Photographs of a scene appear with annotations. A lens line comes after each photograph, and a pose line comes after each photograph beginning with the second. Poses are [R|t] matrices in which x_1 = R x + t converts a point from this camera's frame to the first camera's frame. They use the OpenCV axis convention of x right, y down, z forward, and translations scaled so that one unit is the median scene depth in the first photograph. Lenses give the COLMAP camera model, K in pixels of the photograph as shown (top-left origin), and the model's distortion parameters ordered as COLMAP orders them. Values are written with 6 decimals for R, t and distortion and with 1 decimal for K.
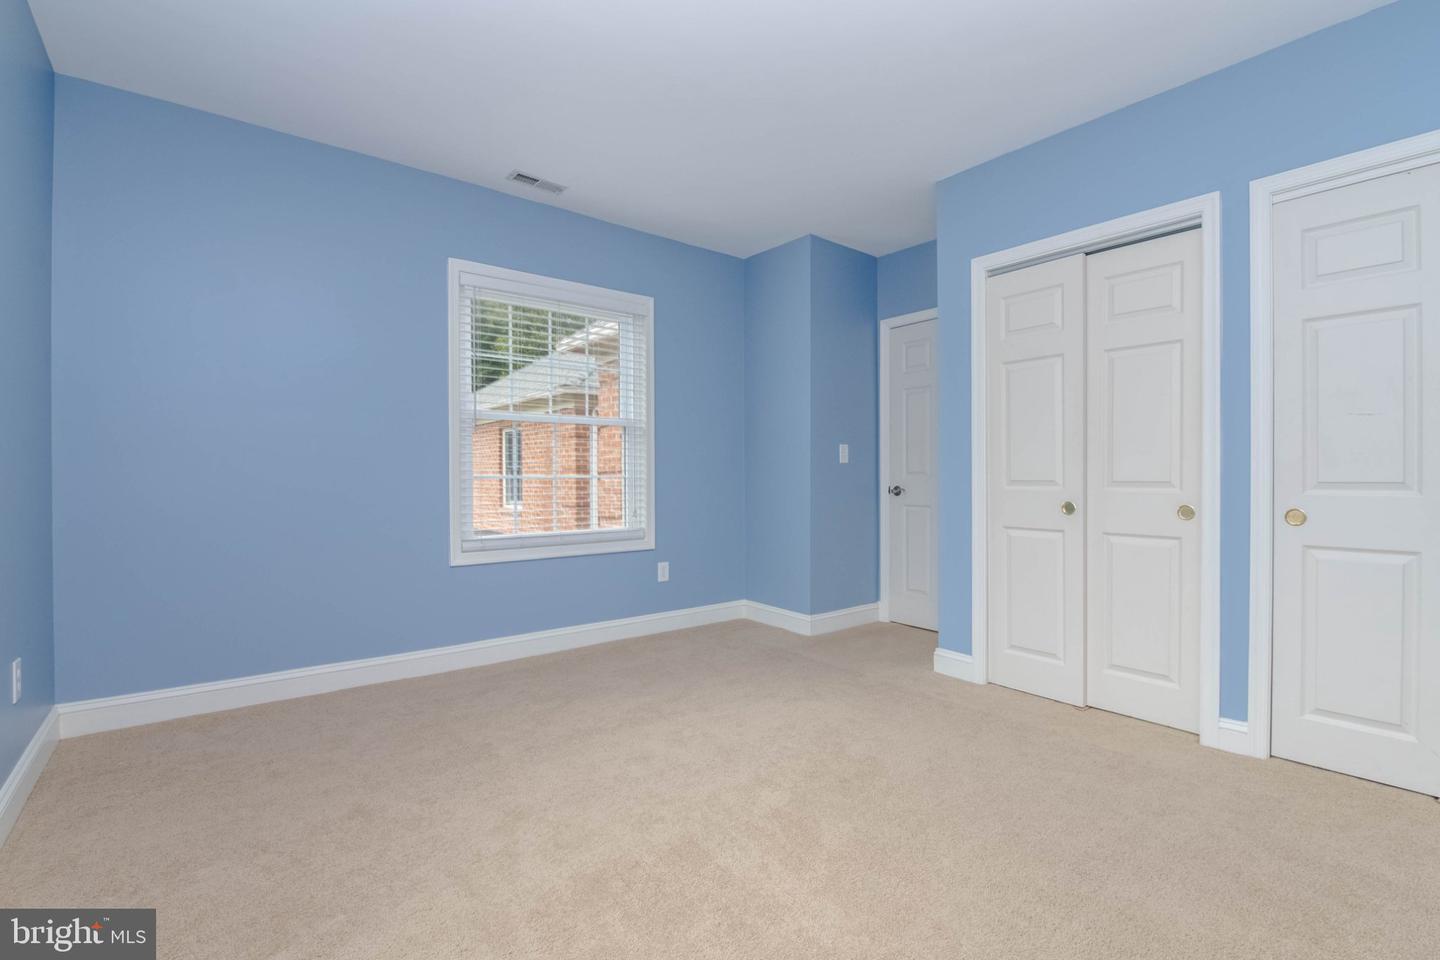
lens RADIAL K [[642.1, 0, 715.0], [0, 642.1, 481.7], [0, 0, 1]] dist [-0.000776, -0.000185]
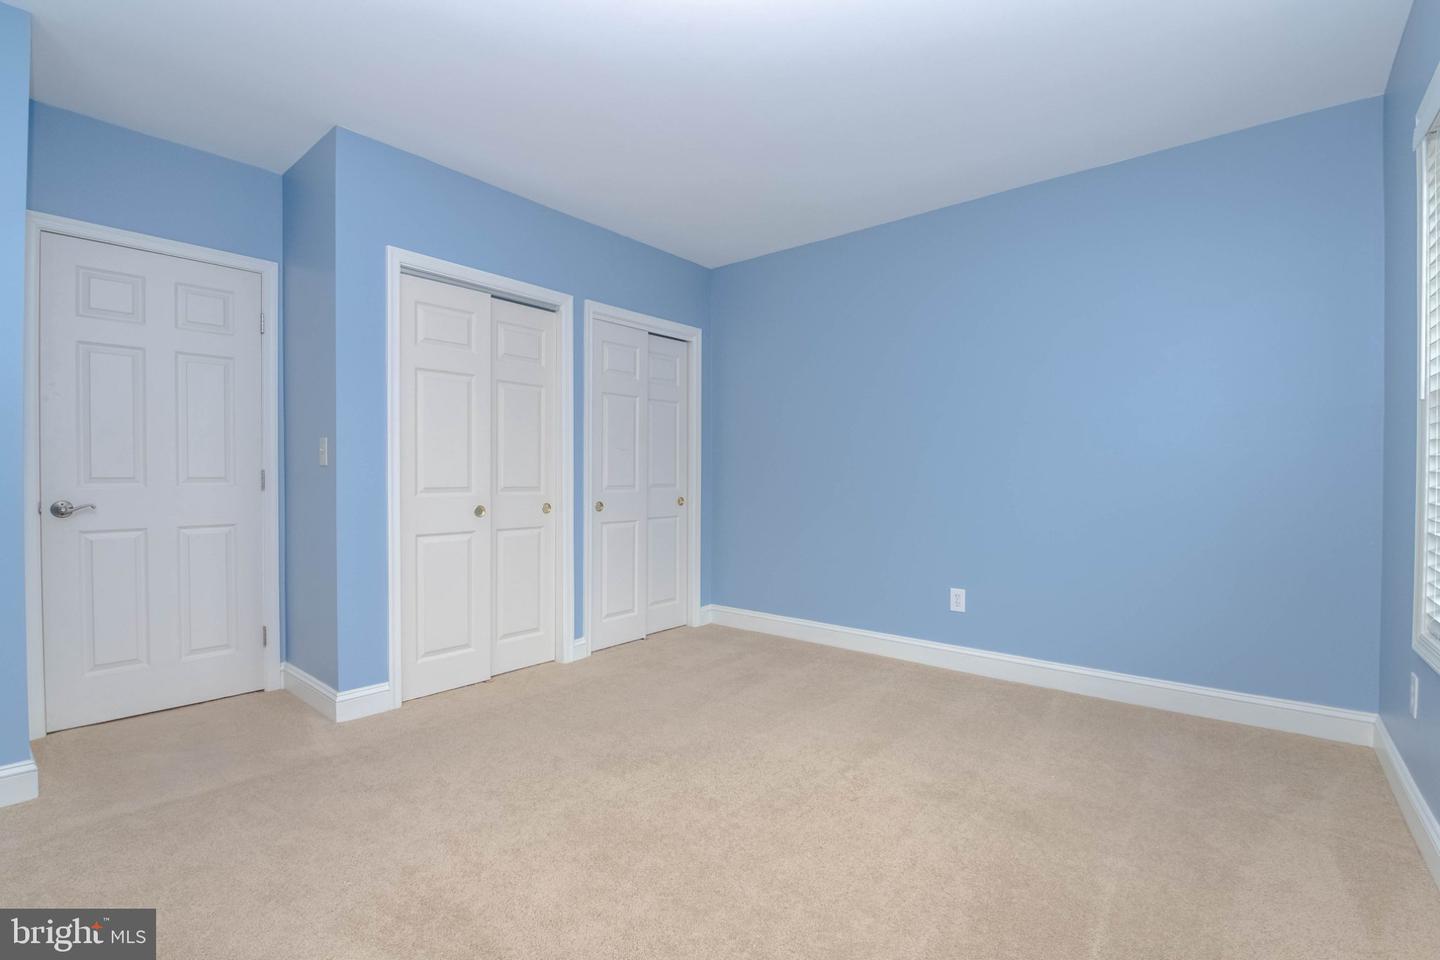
lens RADIAL K [[642.1, 0, 715.0], [0, 642.1, 481.7], [0, 0, 1]] dist [-0.000776, -0.000185]
pose [[-0.196363, 0.002461, 0.980528, -0.696903], [0.016578, 0.999862, 0.000811, -0.004415], [-0.980391, 0.016415, -0.196376, 0.866721]]
